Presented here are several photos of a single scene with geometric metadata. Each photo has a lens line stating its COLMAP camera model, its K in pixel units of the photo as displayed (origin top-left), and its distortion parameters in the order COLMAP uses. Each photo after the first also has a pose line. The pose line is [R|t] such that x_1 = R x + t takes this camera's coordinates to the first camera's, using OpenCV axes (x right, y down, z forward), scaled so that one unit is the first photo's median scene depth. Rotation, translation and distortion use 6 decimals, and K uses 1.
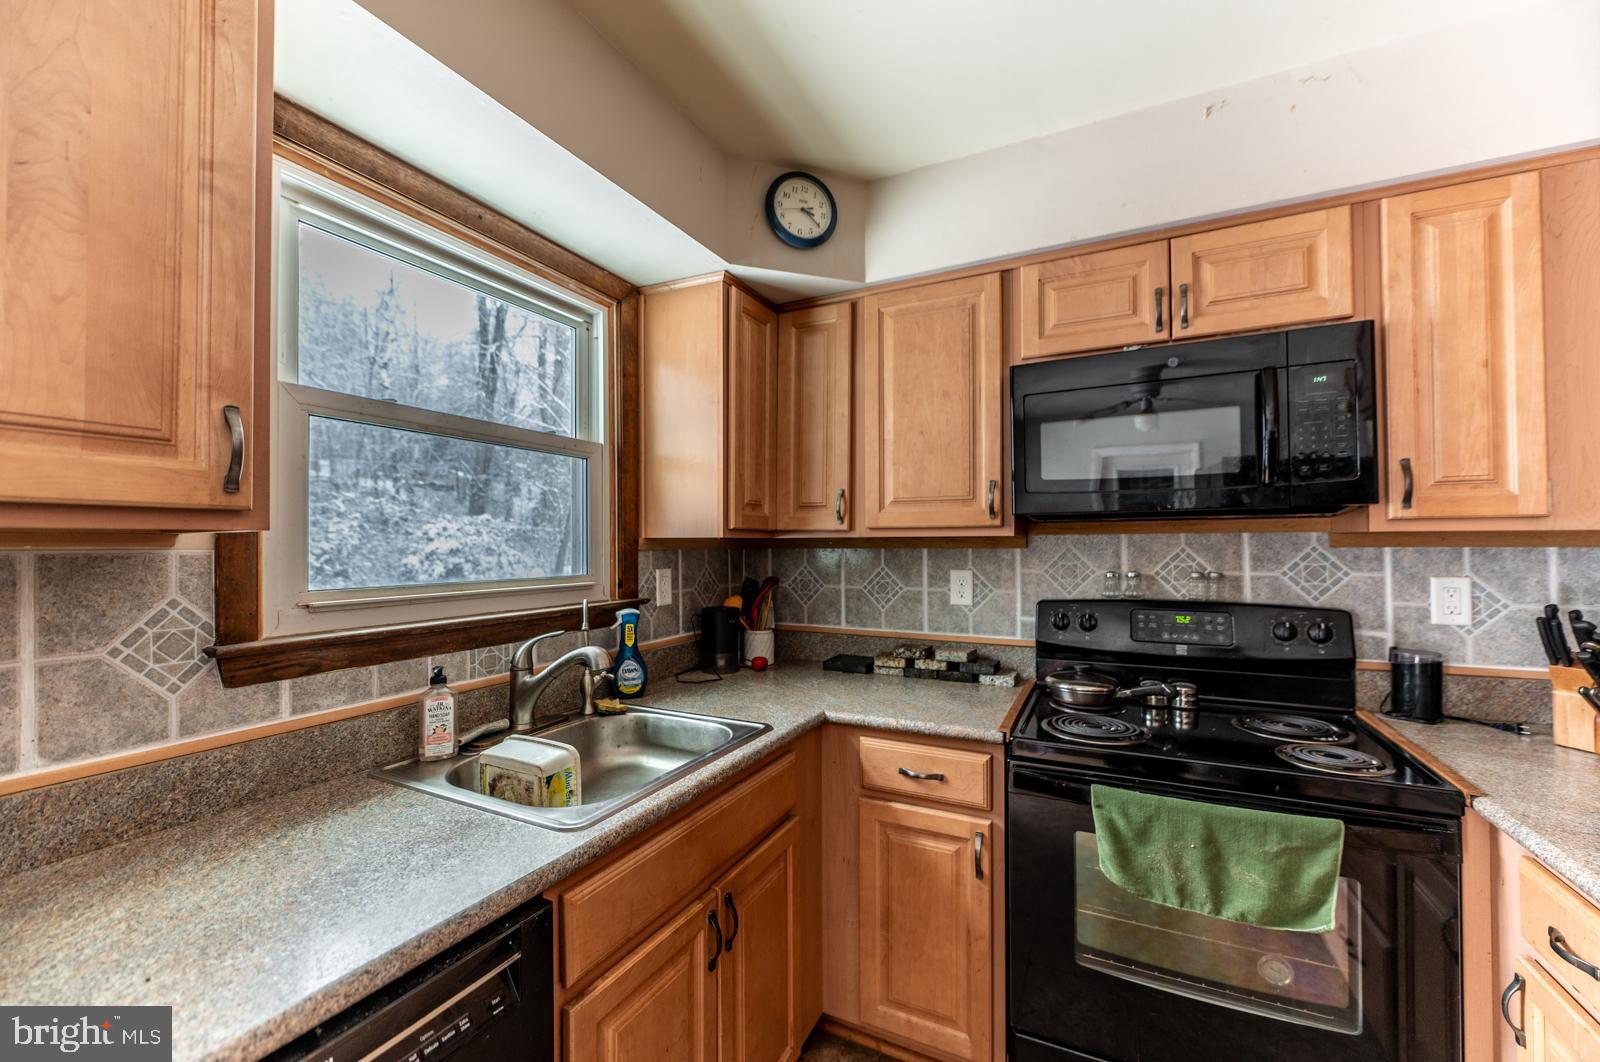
lens RADIAL K [[633.3, 0, 800.0], [0, 633.3, 531.0], [0, 0, 1]] dist [-0.008367, -0.000410]
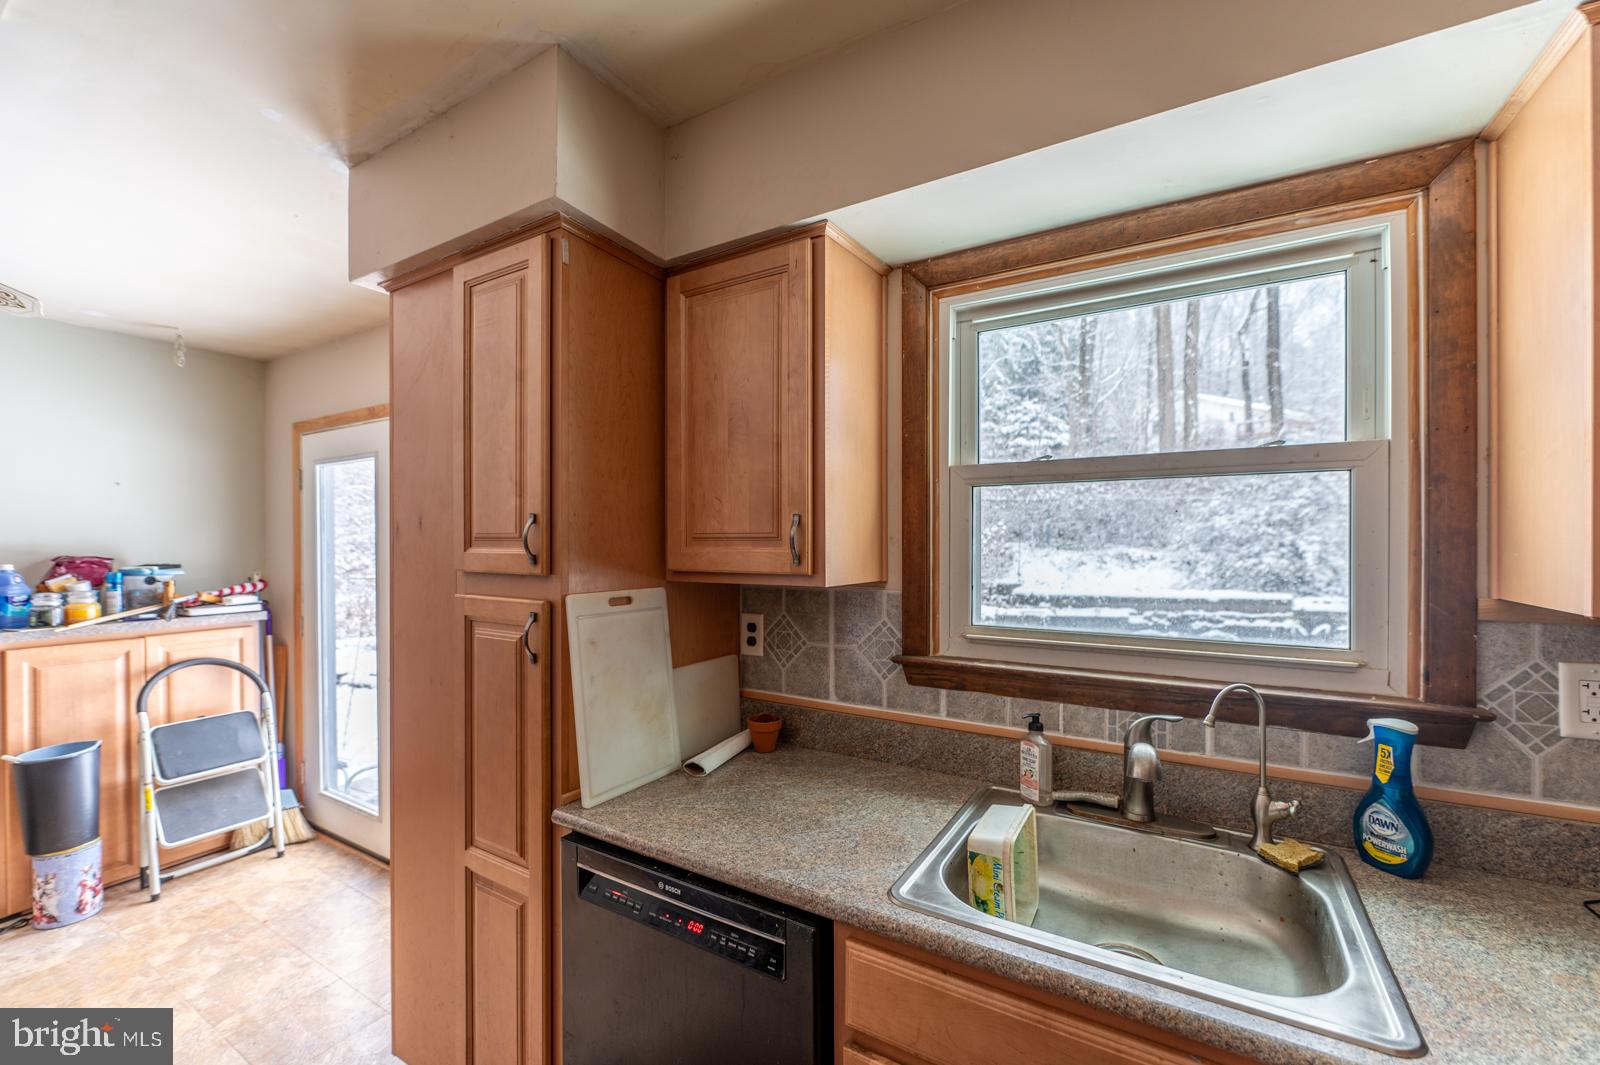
lens RADIAL K [[649.5, 0, 806.7], [0, 649.5, 540.9], [0, 0, 1]] dist [-0.001657, -0.000156]
pose [[-0.064065, 0.005204, -0.997932, 0.563909], [0.023024, 0.999728, 0.003736, -0.089367], [0.997680, -0.022737, -0.064167, 0.766521]]
